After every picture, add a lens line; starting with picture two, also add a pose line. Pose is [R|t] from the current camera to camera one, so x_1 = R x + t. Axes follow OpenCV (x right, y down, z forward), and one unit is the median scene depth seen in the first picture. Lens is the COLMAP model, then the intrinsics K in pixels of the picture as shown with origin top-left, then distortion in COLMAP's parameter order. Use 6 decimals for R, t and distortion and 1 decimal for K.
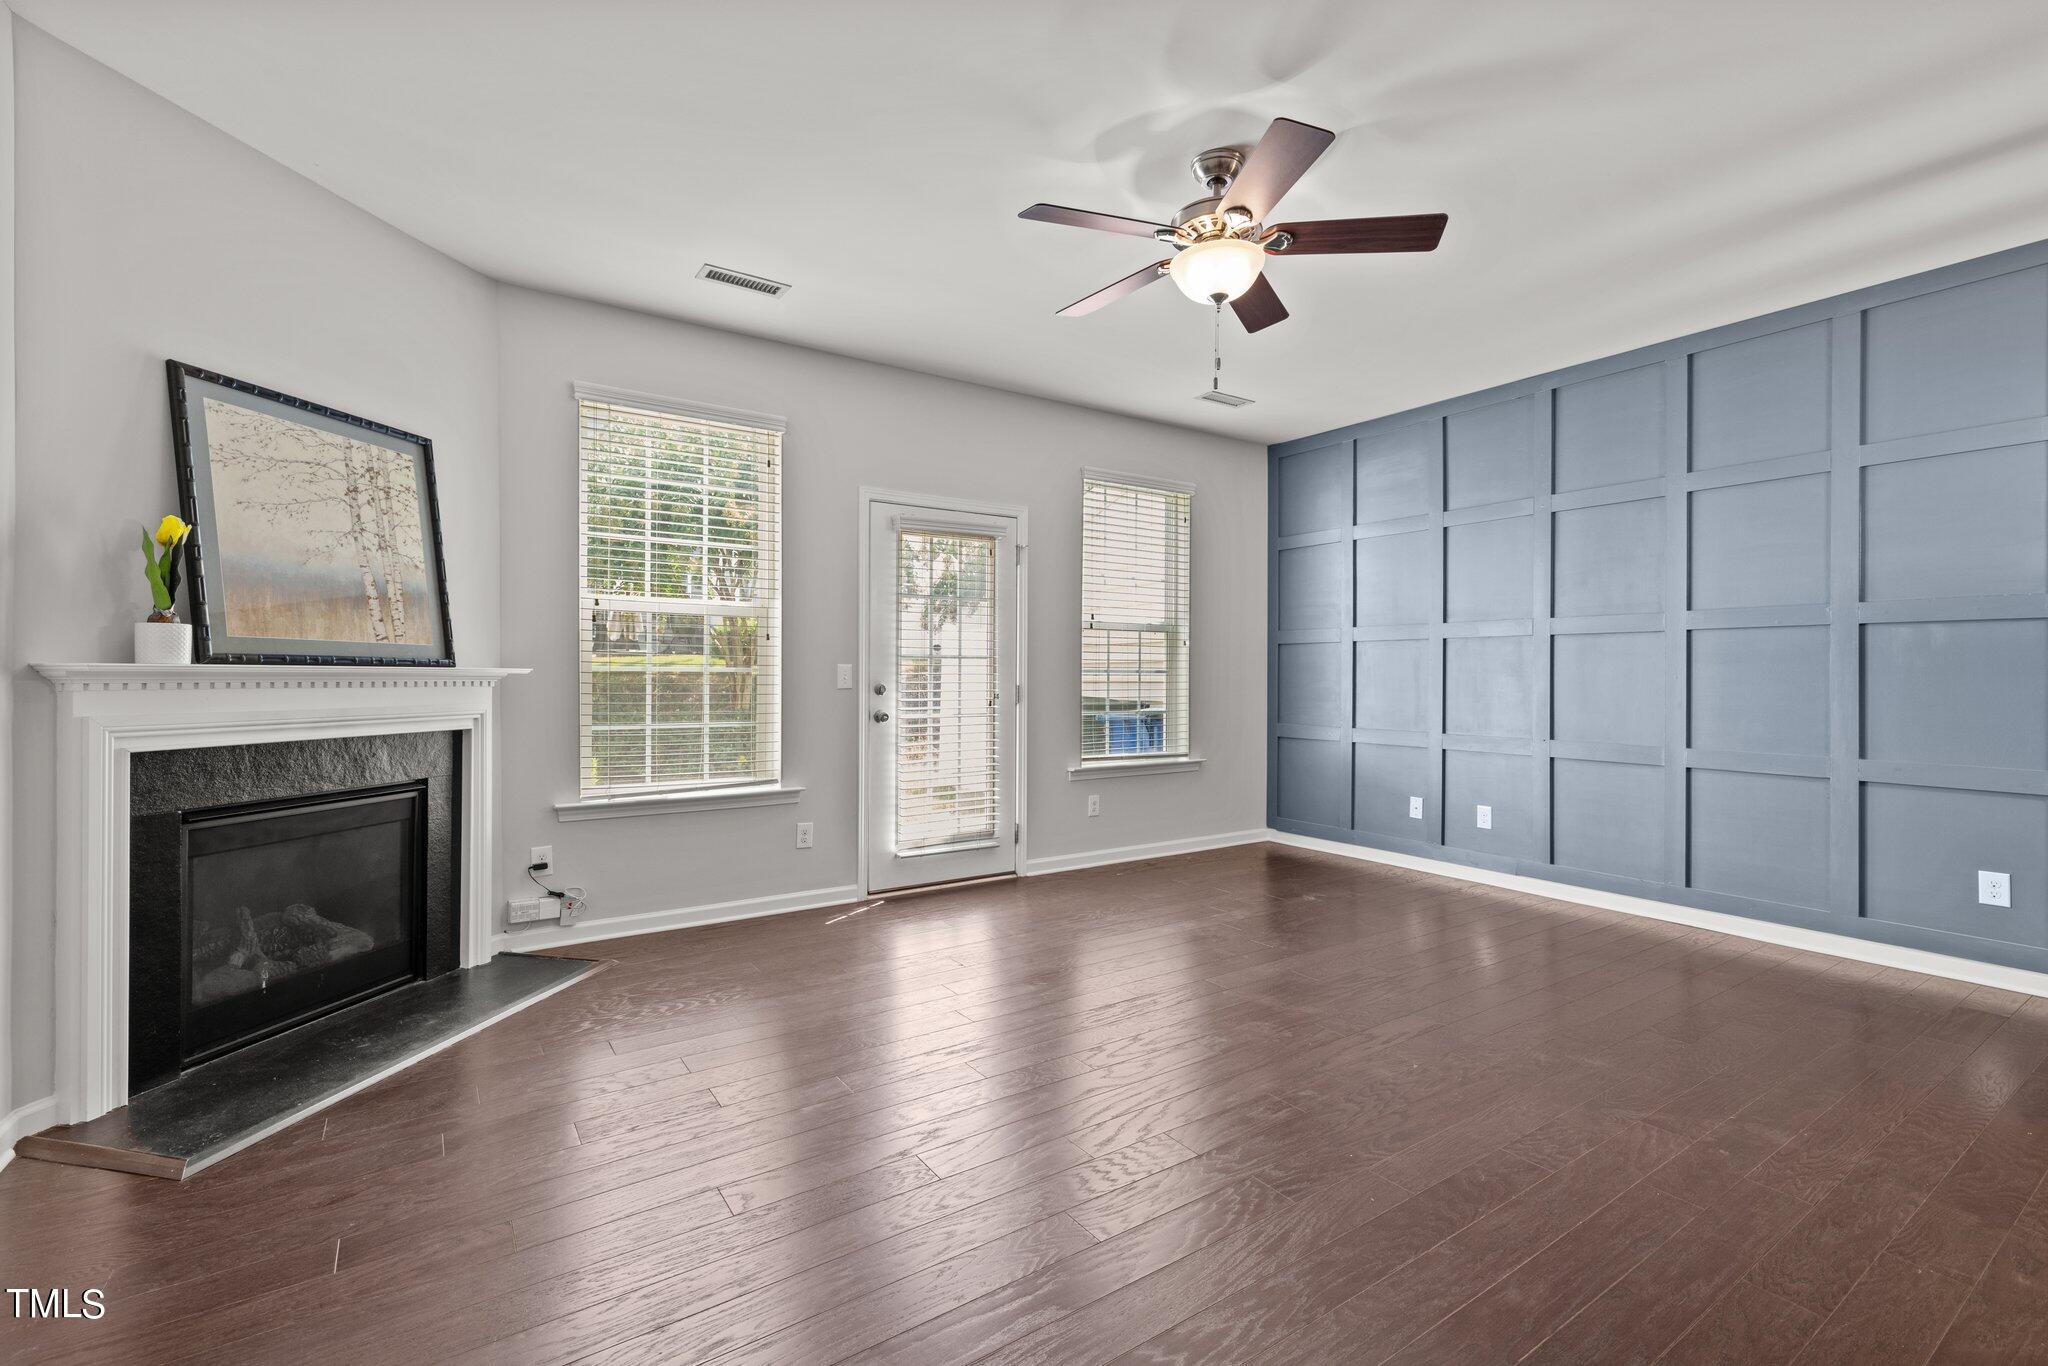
lens RADIAL K [[879.1, 0, 1011.6], [0, 879.1, 675.6], [0, 0, 1]] dist [0.002454, -0.000284]
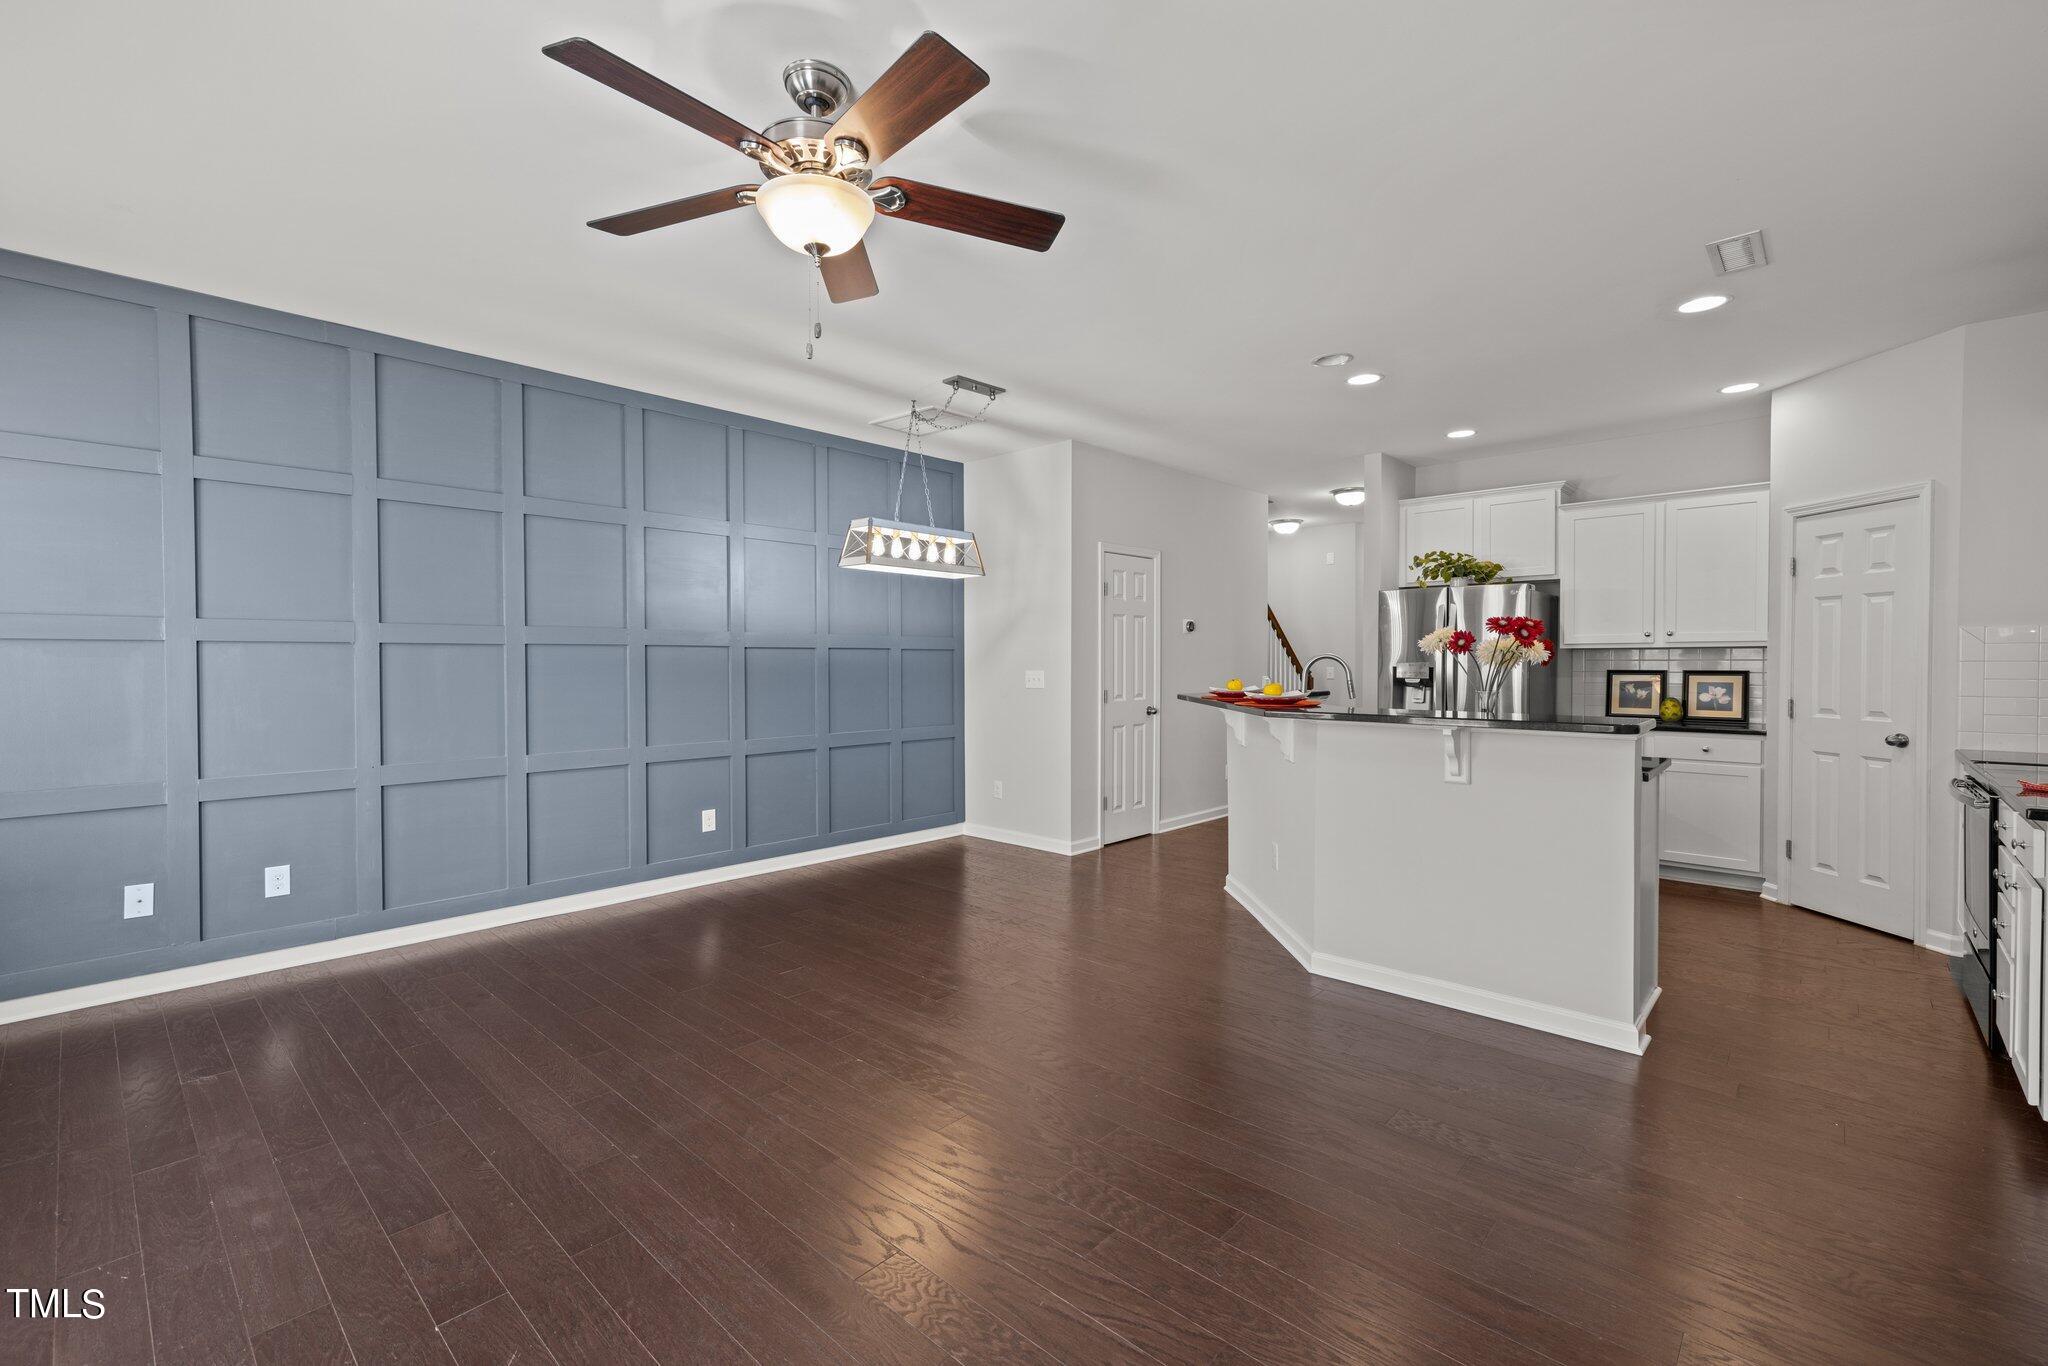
lens RADIAL K [[879.1, 0, 1023.5], [0, 879.1, 678.1], [0, 0, 1]] dist [0.002454, -0.000284]
pose [[-0.232346, -0.022835, 0.972365, -0.450889], [0.003285, 0.999700, 0.024262, -0.038436], [-0.972628, 0.008831, -0.232201, 0.737577]]
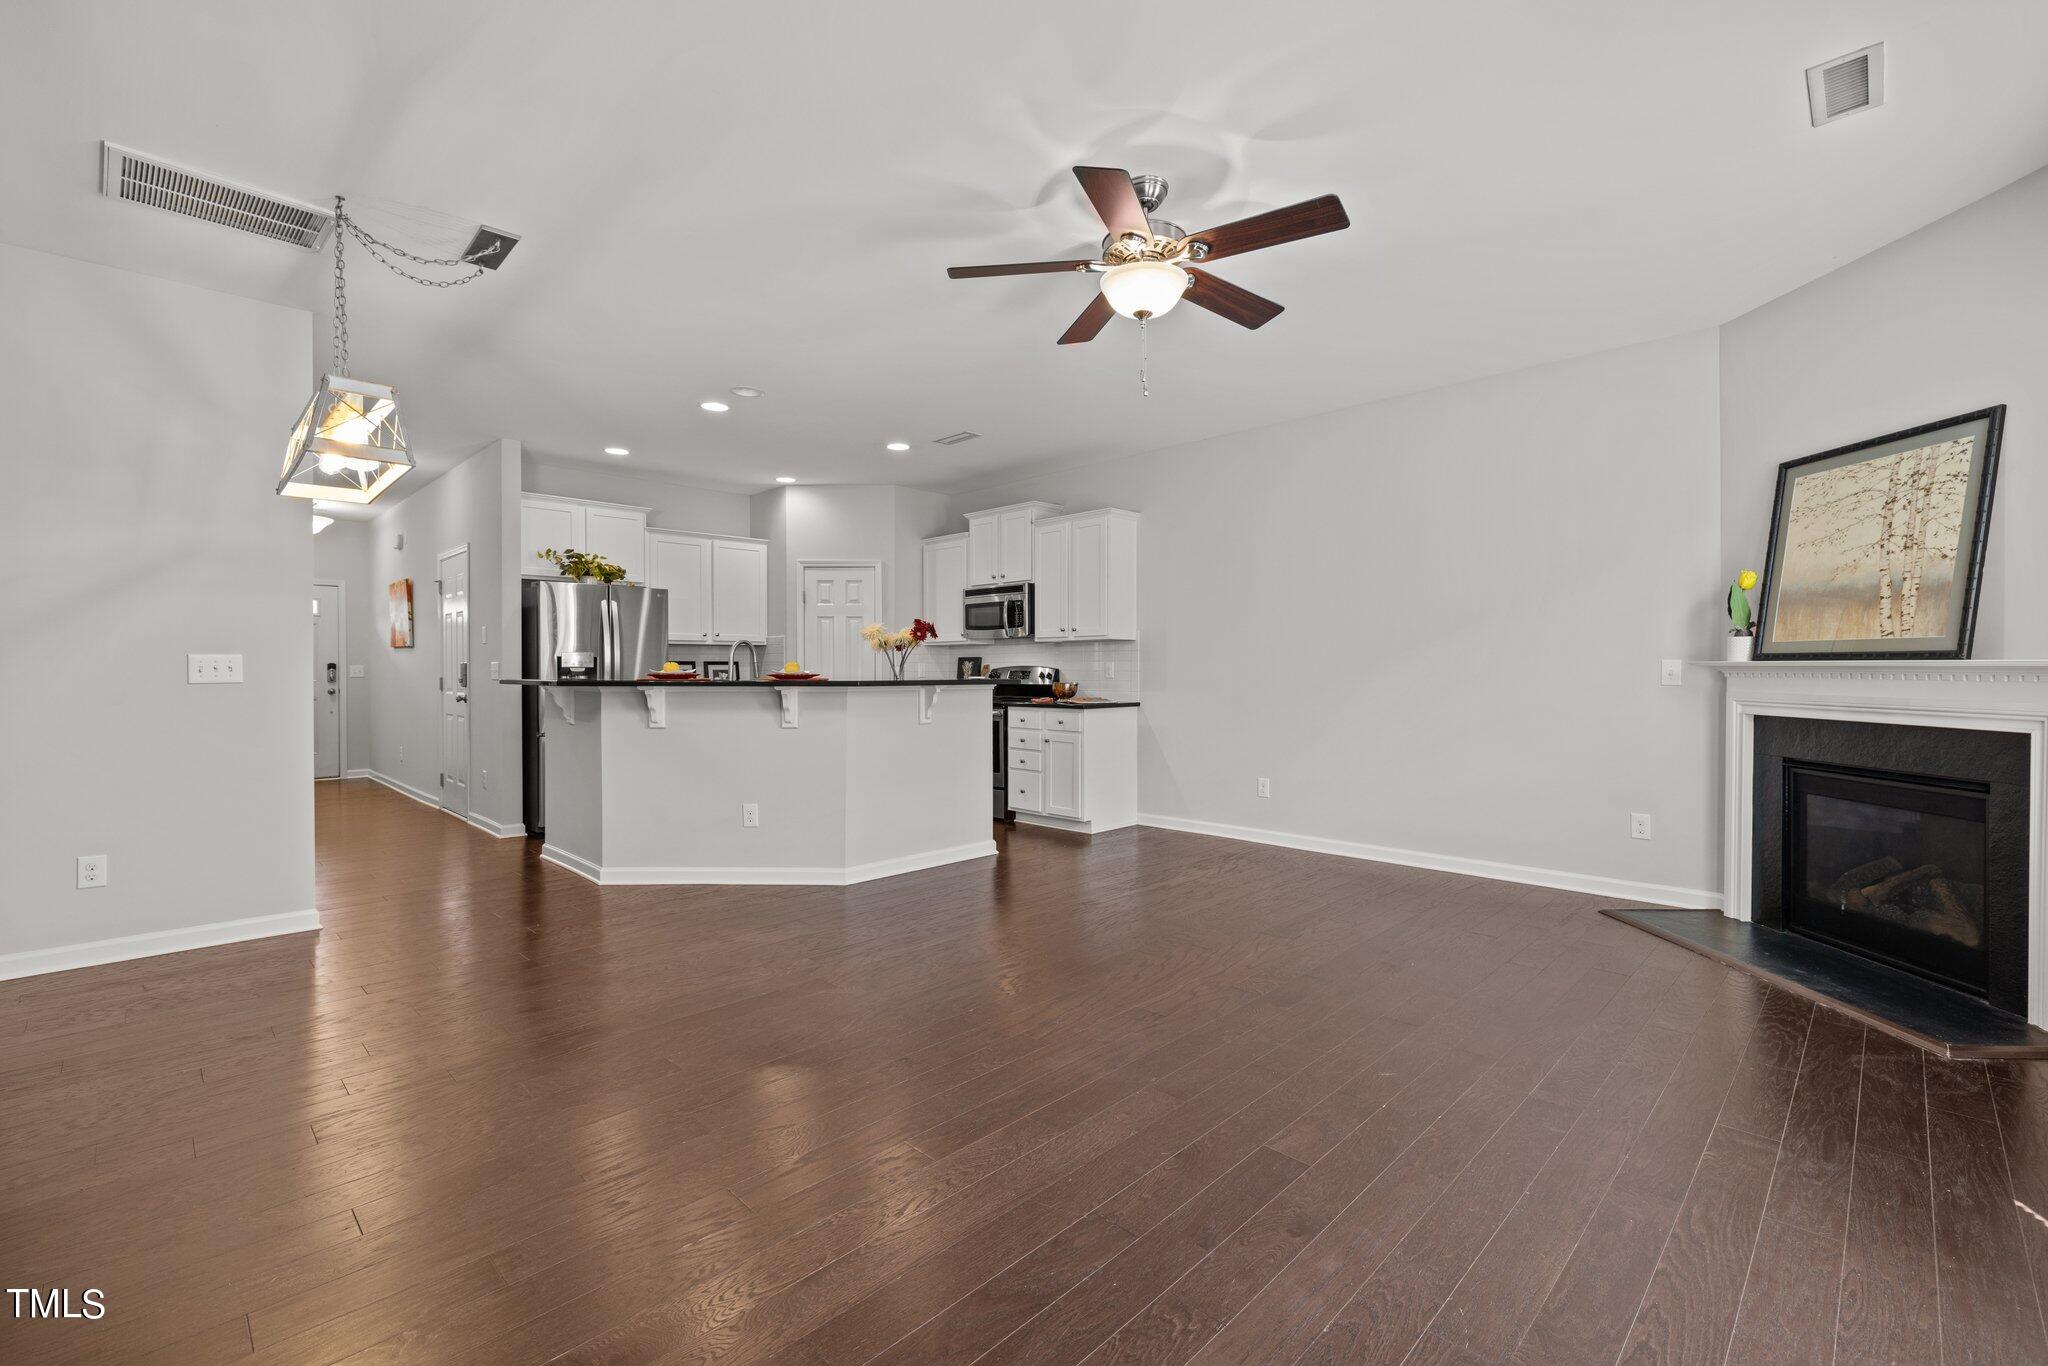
lens RADIAL K [[879.1, 0, 1006.9], [0, 879.1, 669.9], [0, 0, 1]] dist [0.002454, -0.000284]
pose [[-0.982658, -0.001290, -0.185423, 0.439663], [-0.001926, 0.999993, 0.003250, 0.000324], [0.185417, 0.003551, -0.982653, 1.495800]]
